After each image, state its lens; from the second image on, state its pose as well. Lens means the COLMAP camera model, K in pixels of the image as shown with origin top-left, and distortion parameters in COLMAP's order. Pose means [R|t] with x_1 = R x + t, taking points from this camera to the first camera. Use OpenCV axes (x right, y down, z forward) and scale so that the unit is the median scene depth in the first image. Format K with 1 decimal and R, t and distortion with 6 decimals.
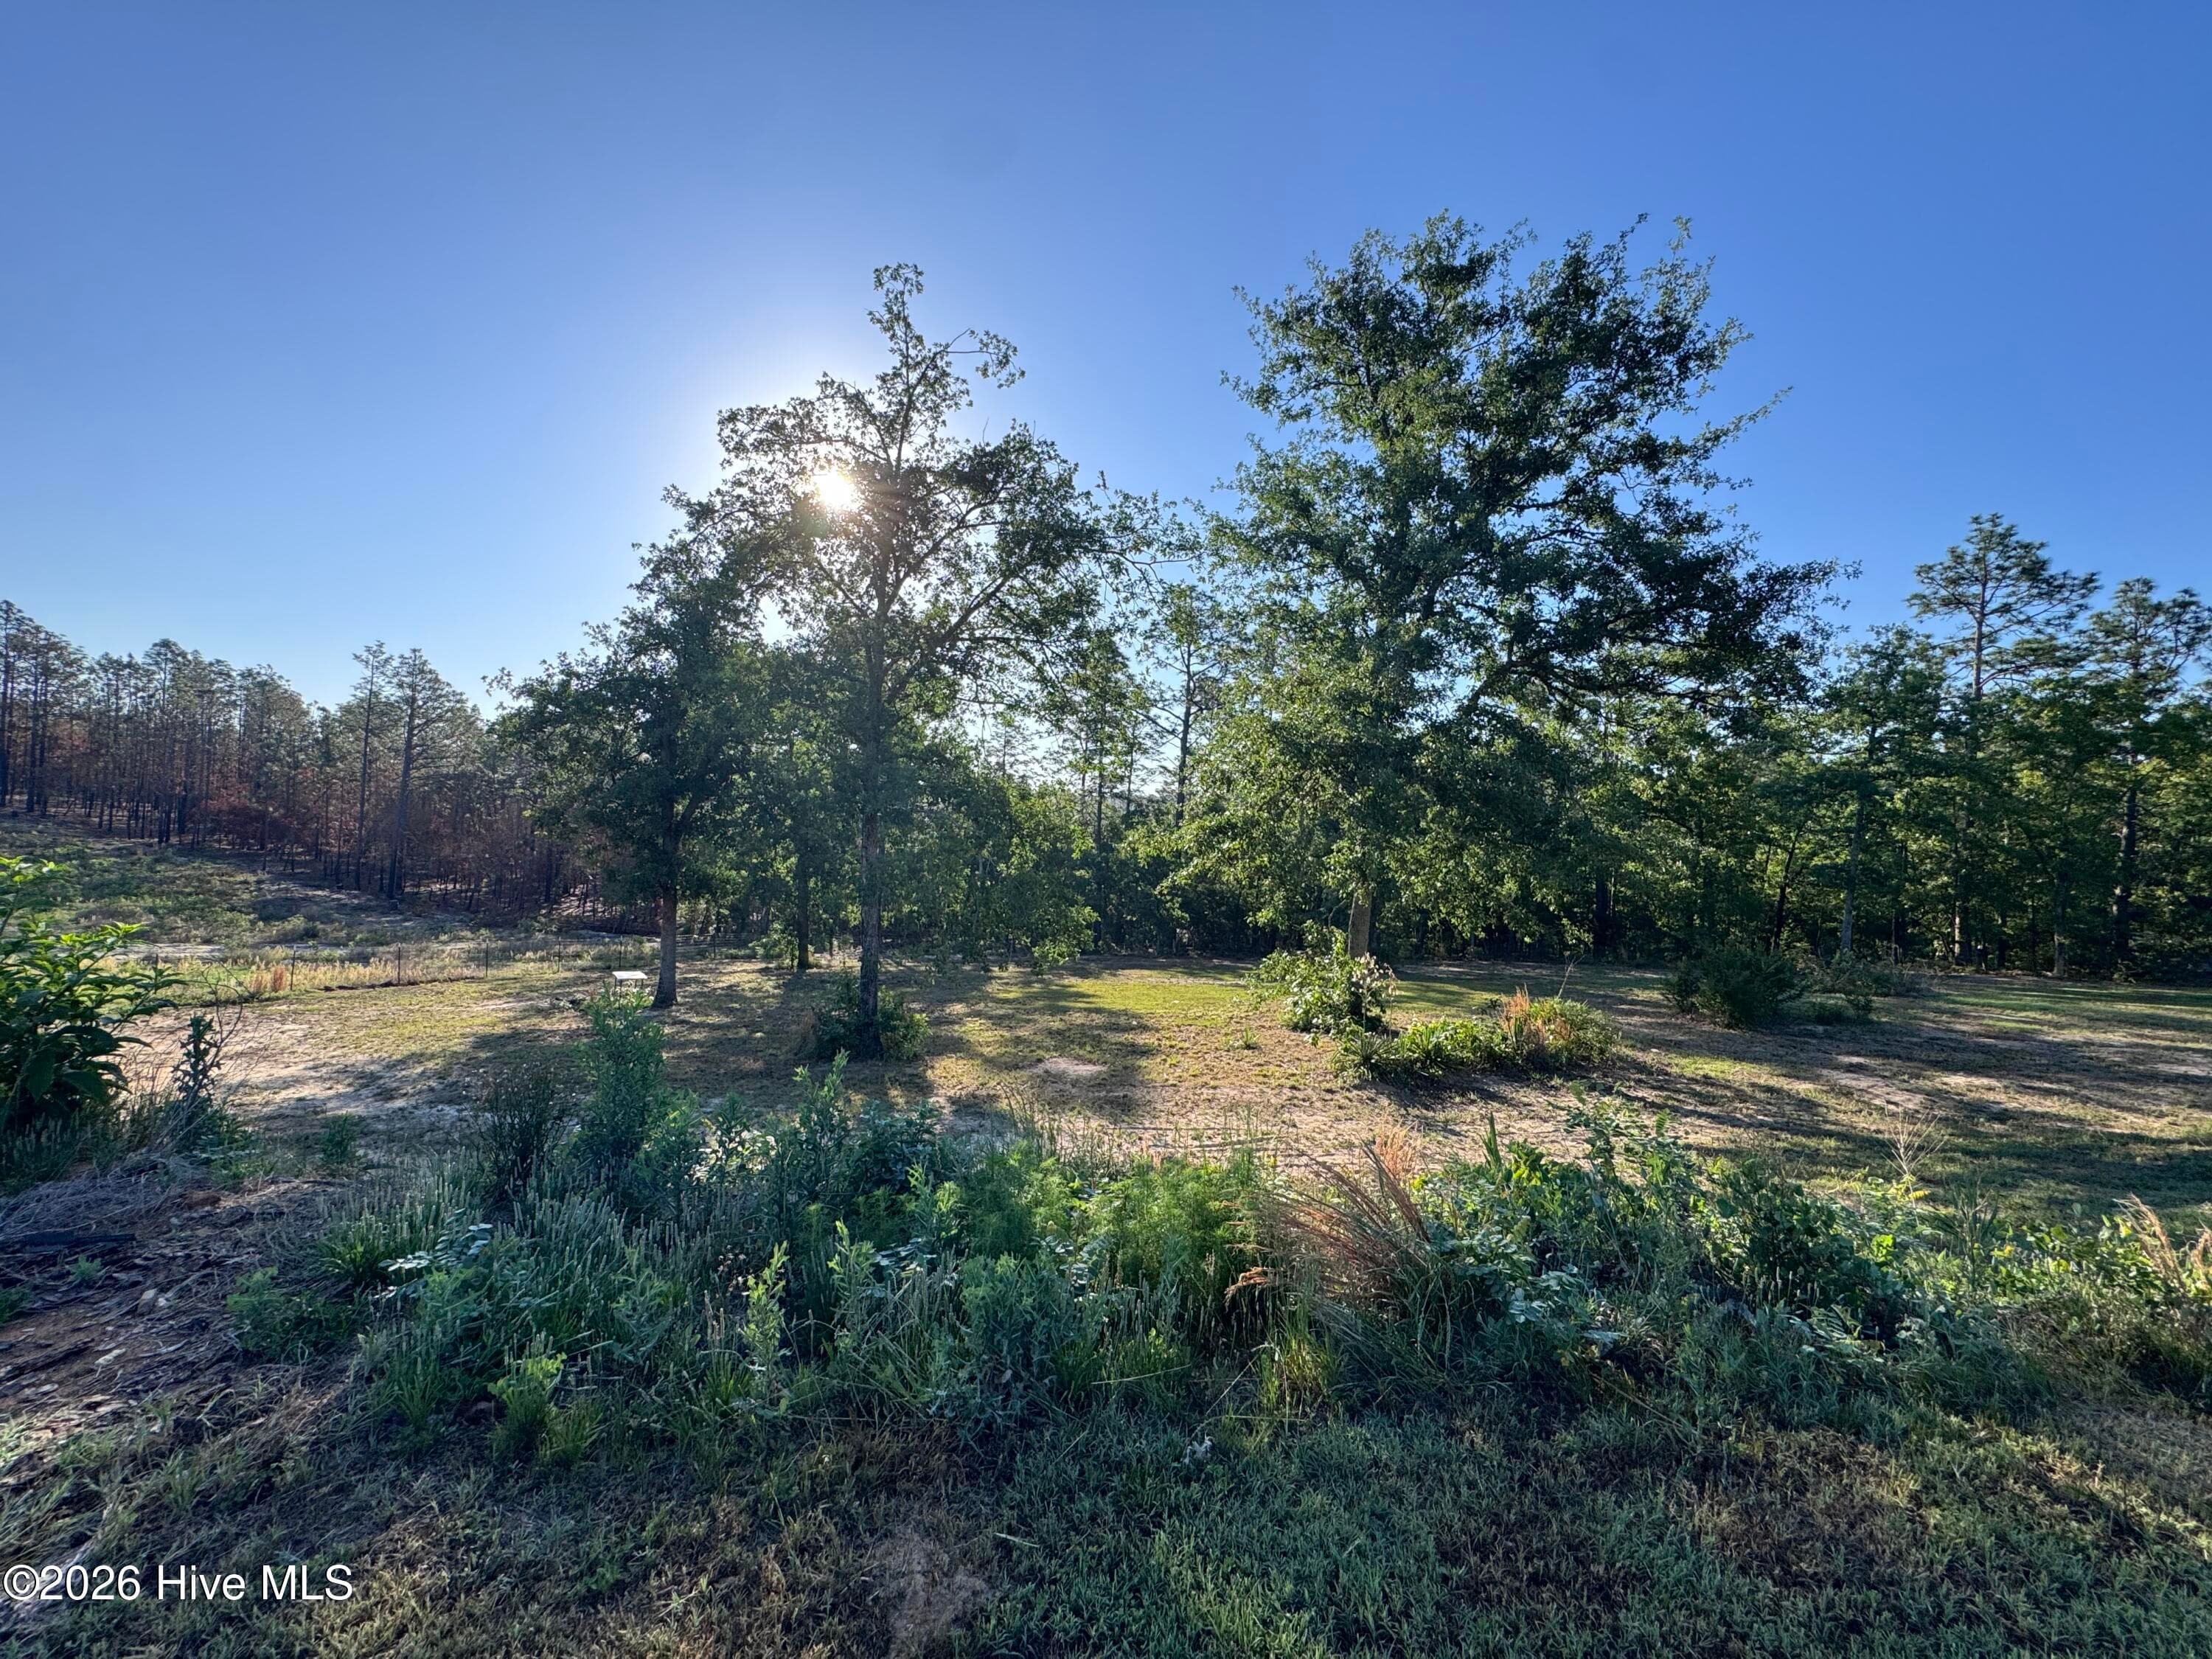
lens RADIAL K [[882.5, 0, 1110.6], [0, 882.5, 820.0], [0, 0, 1]] dist [-0.000776, -0.000098]
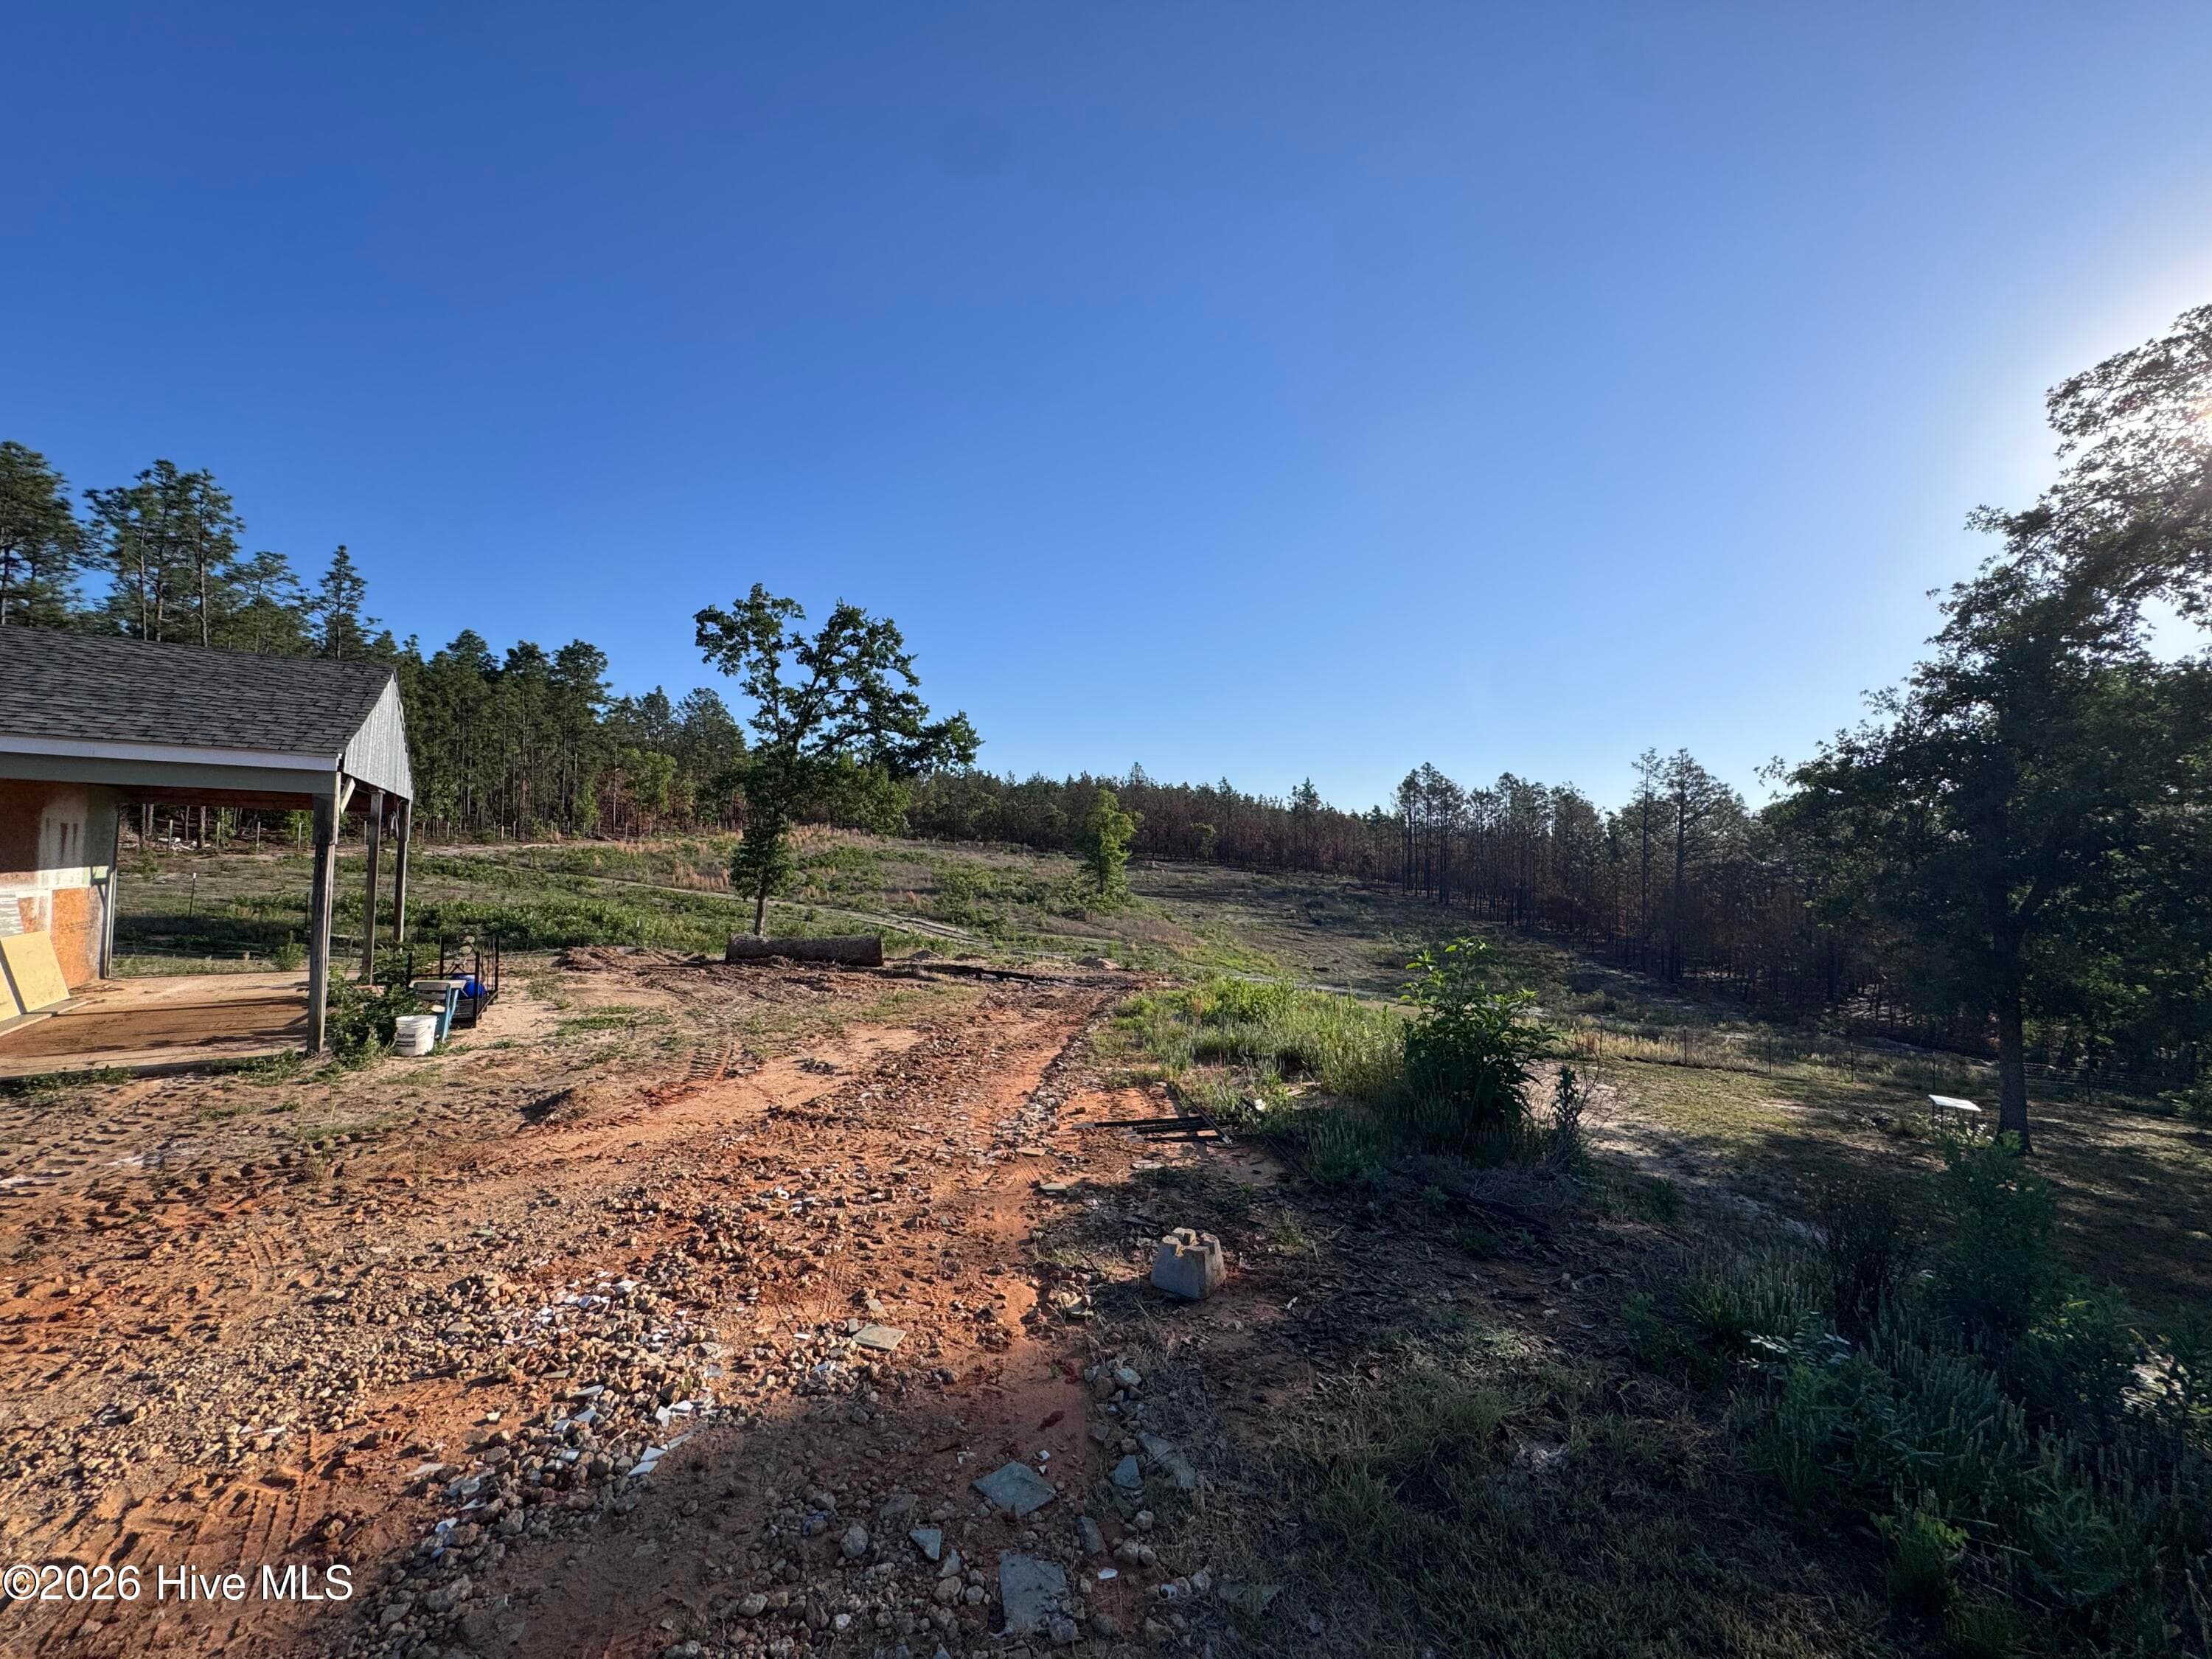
lens RADIAL K [[882.5, 0, 1100.3], [0, 882.5, 828.1], [0, 0, 1]] dist [-0.000776, -0.000098]
pose [[0.311842, -0.080956, -0.946679, 0.000747], [-0.005714, 0.996186, -0.087072, -0.001601], [0.950117, 0.032562, 0.310190, -0.009747]]
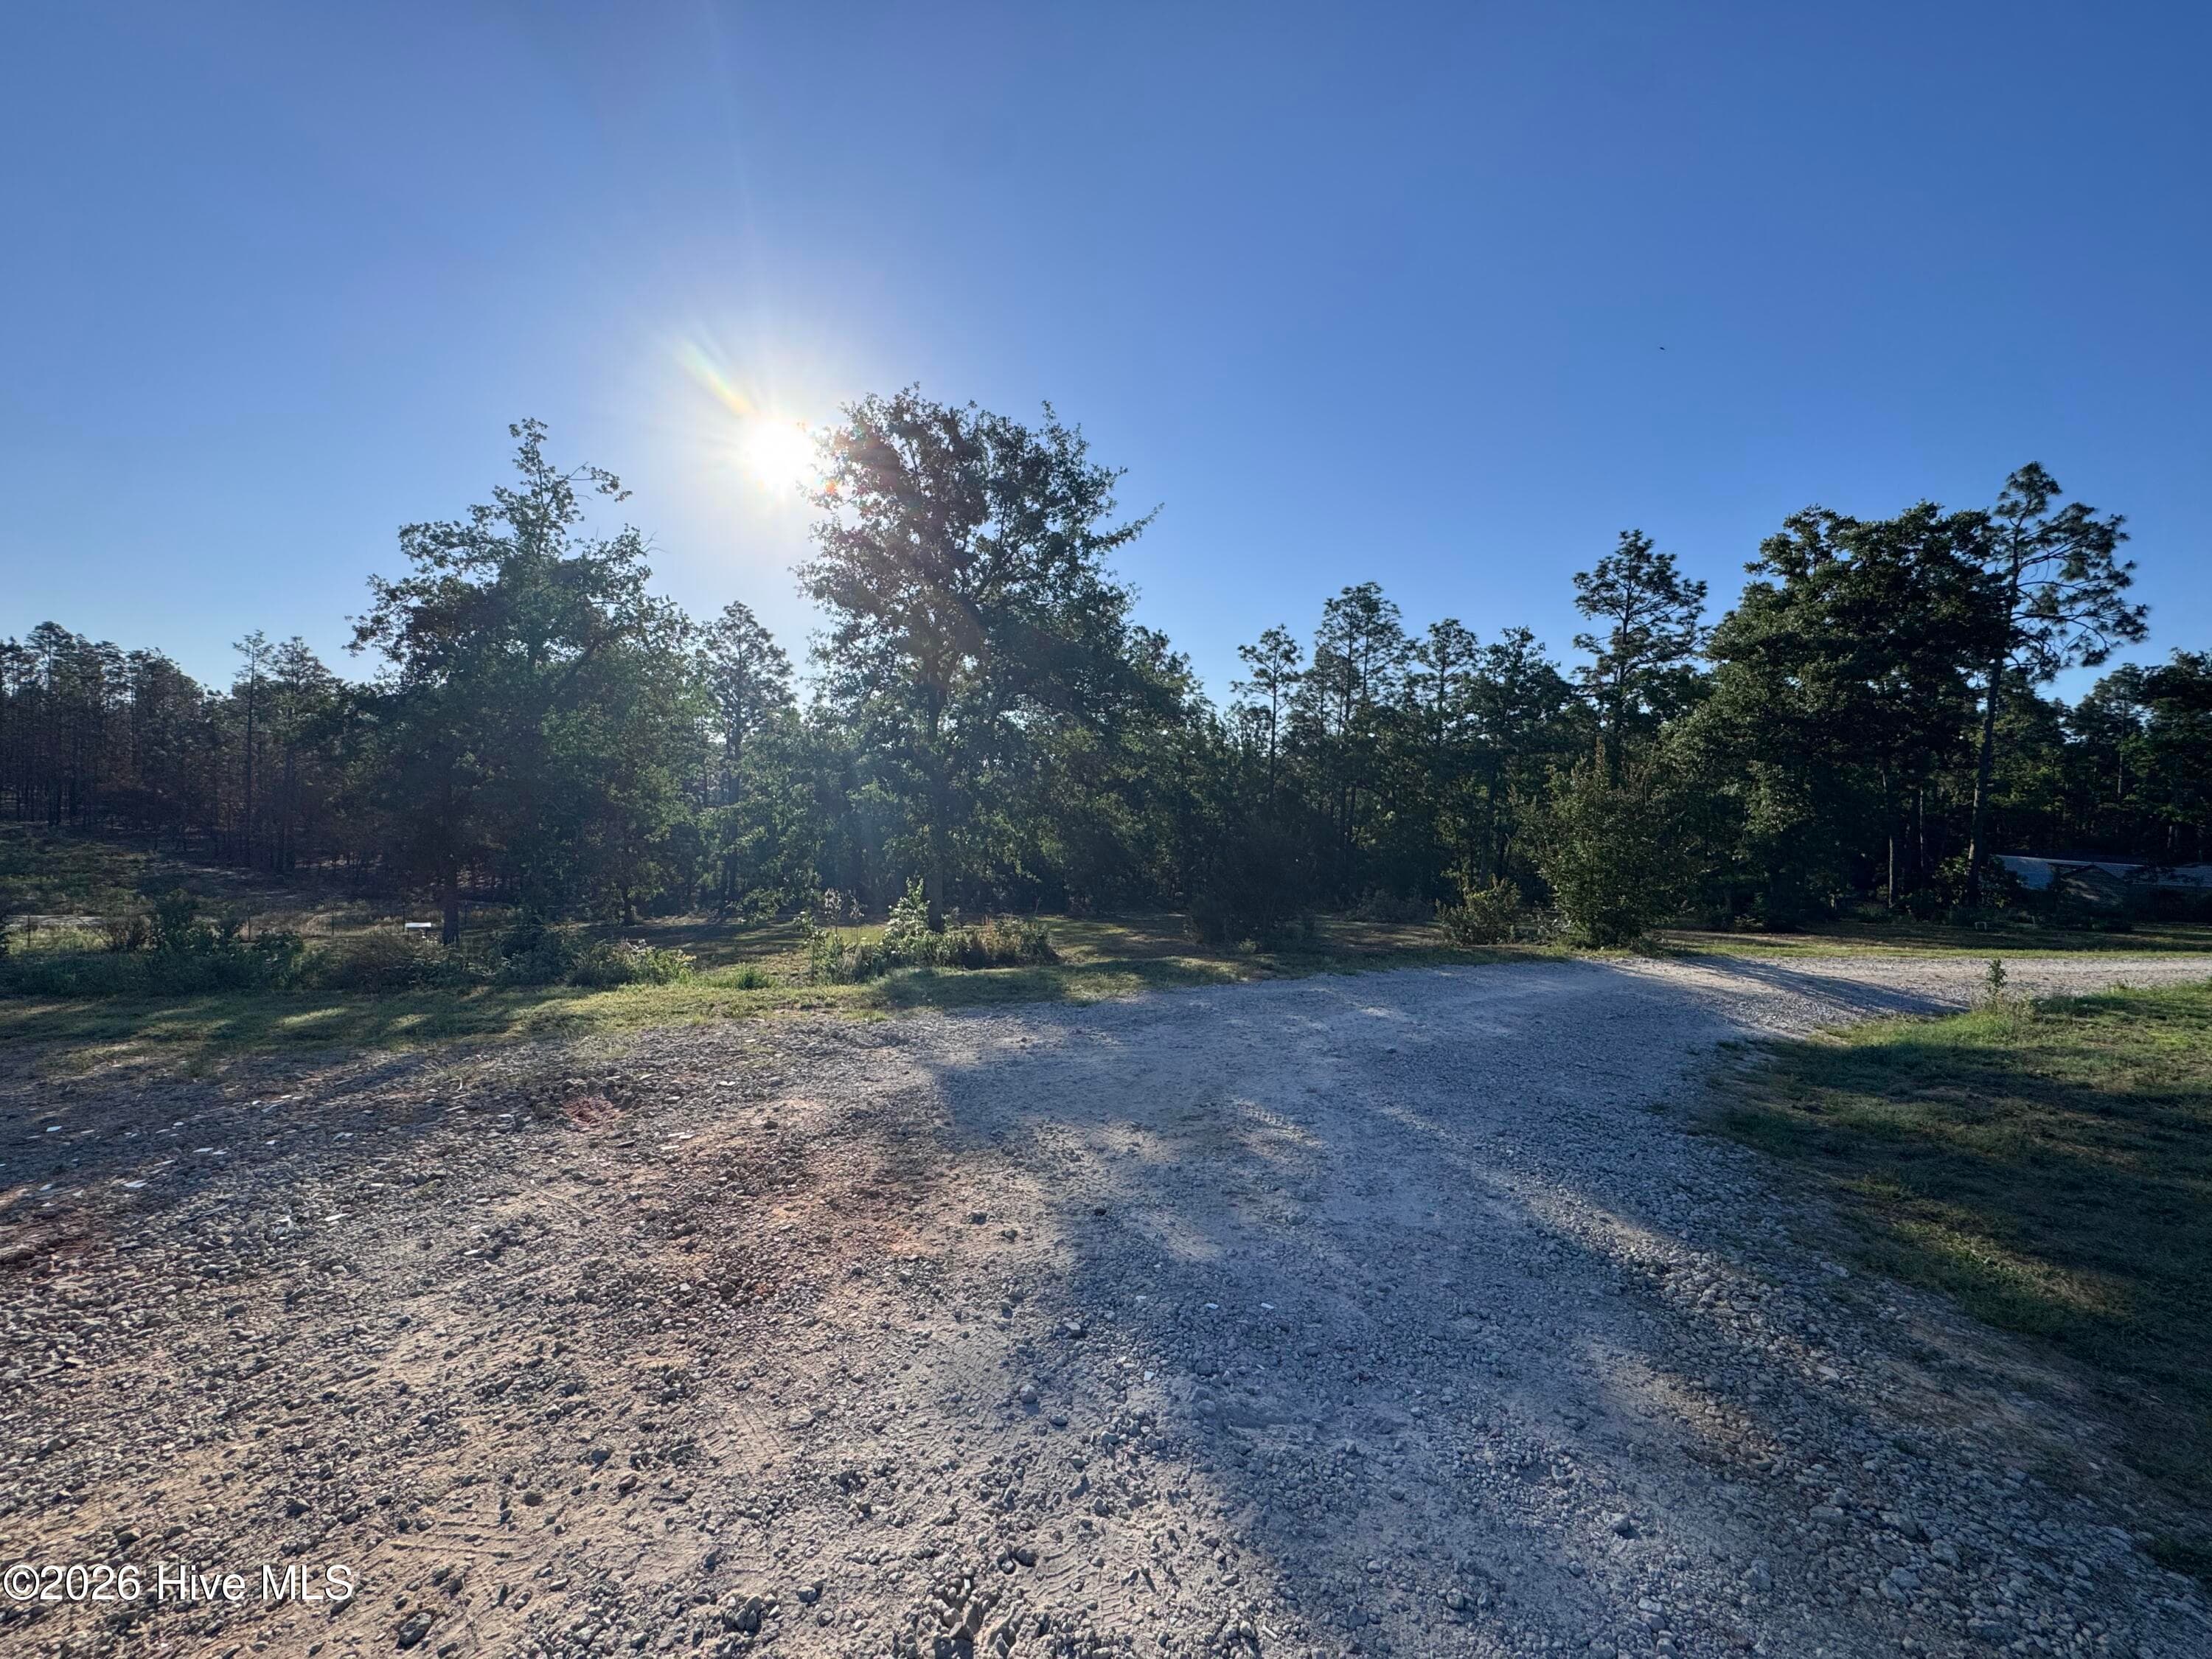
lens RADIAL K [[882.5, 0, 1110.7], [0, 882.5, 821.4], [0, 0, 1]] dist [-0.000776, -0.000098]
pose [[0.998739, -0.014372, 0.048112, 0.735801], [0.012483, 0.999148, 0.039334, -0.023035], [-0.048636, -0.038684, 0.998067, -0.596360]]
